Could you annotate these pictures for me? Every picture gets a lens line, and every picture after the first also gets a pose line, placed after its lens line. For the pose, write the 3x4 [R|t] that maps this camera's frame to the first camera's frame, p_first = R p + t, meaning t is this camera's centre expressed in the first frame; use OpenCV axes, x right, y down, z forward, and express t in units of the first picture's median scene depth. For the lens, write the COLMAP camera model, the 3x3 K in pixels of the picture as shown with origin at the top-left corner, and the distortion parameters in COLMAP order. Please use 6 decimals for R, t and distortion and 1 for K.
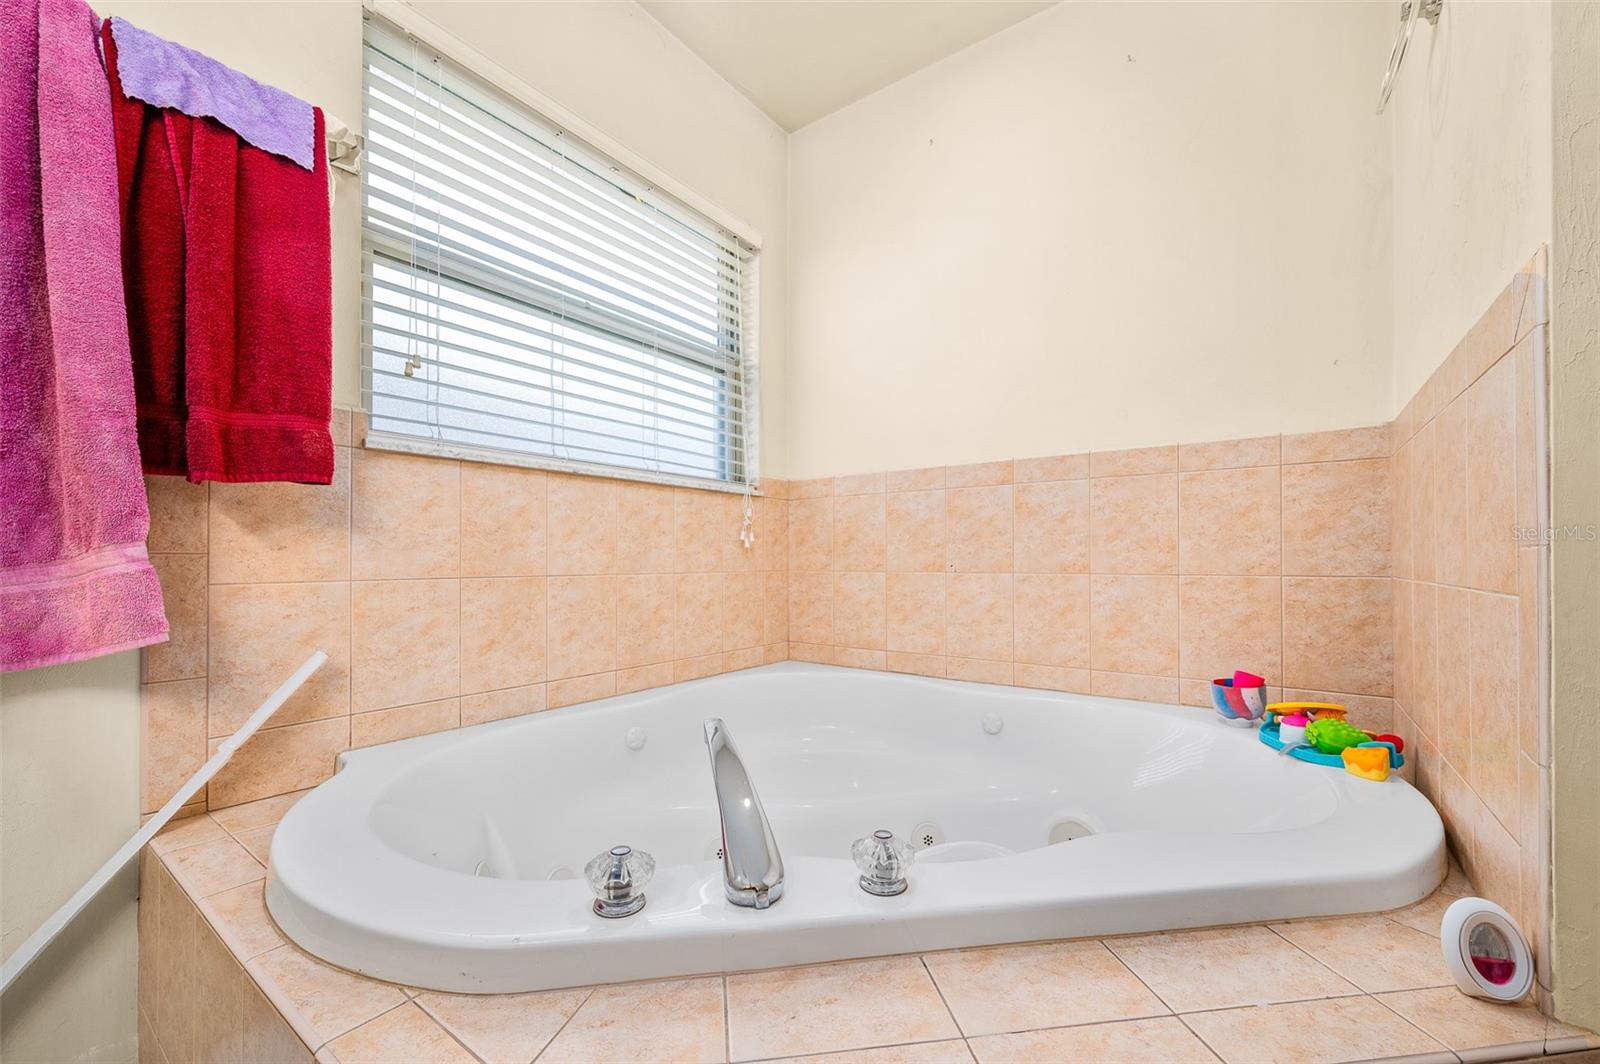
lens RADIAL K [[636.5, 0, 798.3], [0, 636.5, 555.6], [0, 0, 1]] dist [-0.004803, 0.001038]
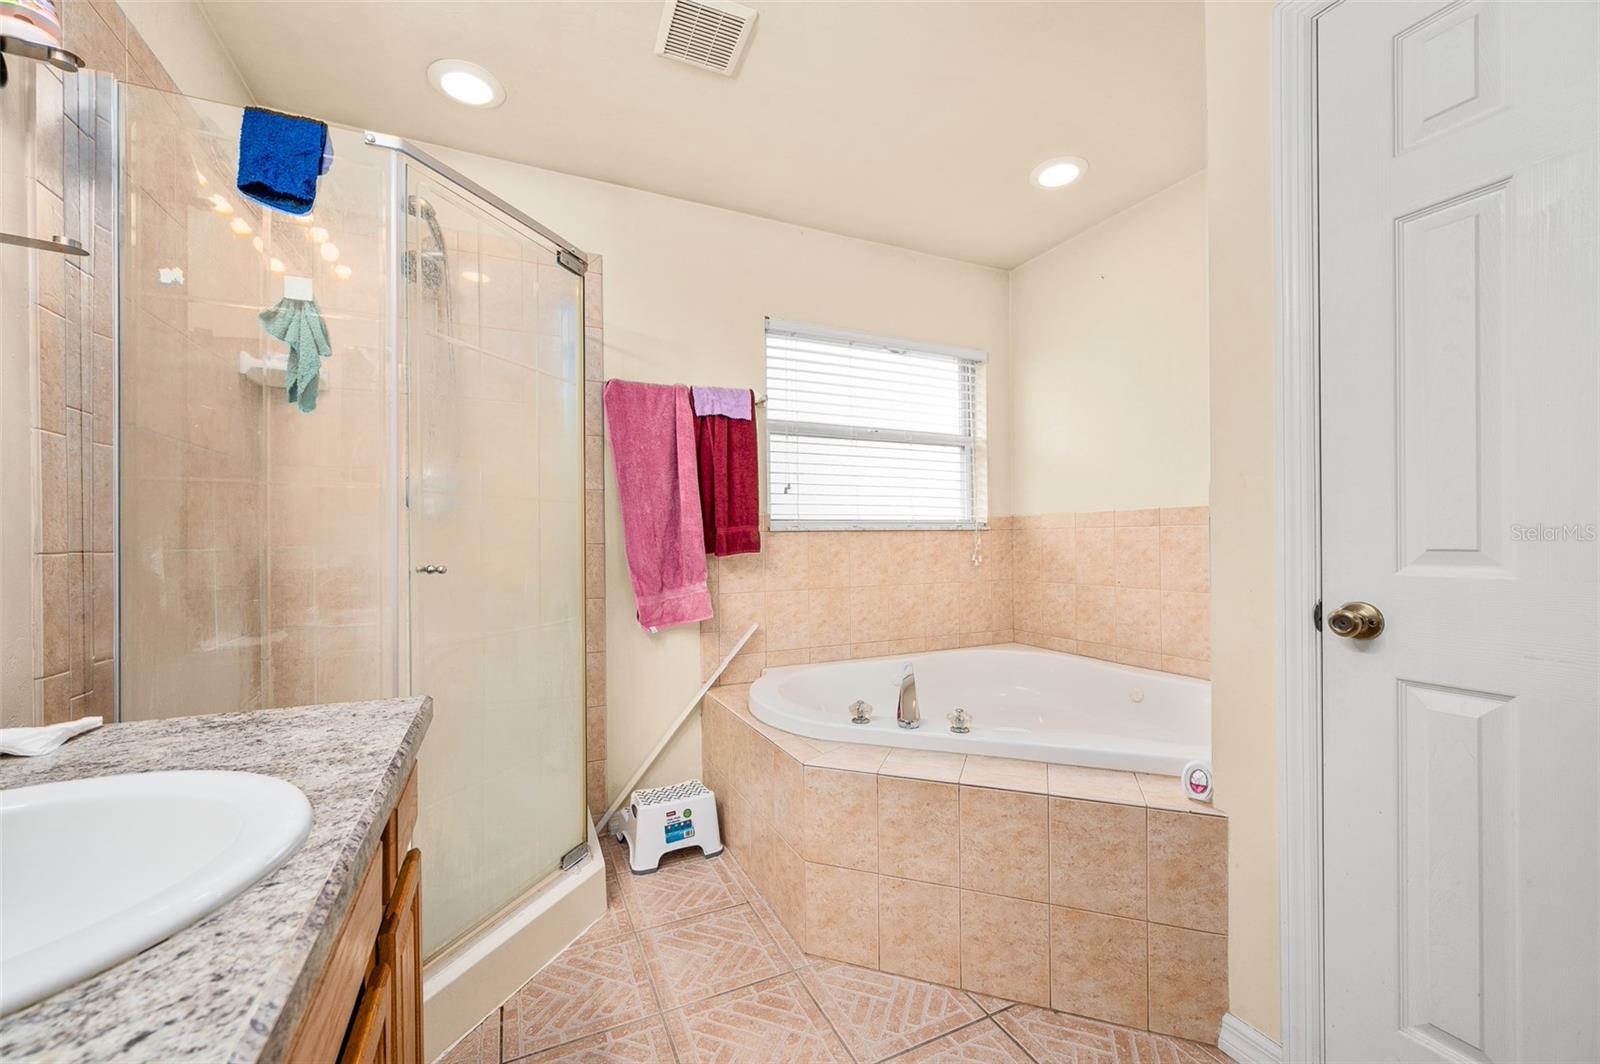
lens RADIAL K [[636.5, 0, 801.1], [0, 636.5, 537.4], [0, 0, 1]] dist [-0.004803, 0.001038]
pose [[0.877646, -0.011075, -0.479181, 0.383057], [0.015323, 0.999870, 0.004956, -0.128760], [0.479064, -0.011692, 0.877702, -0.721036]]
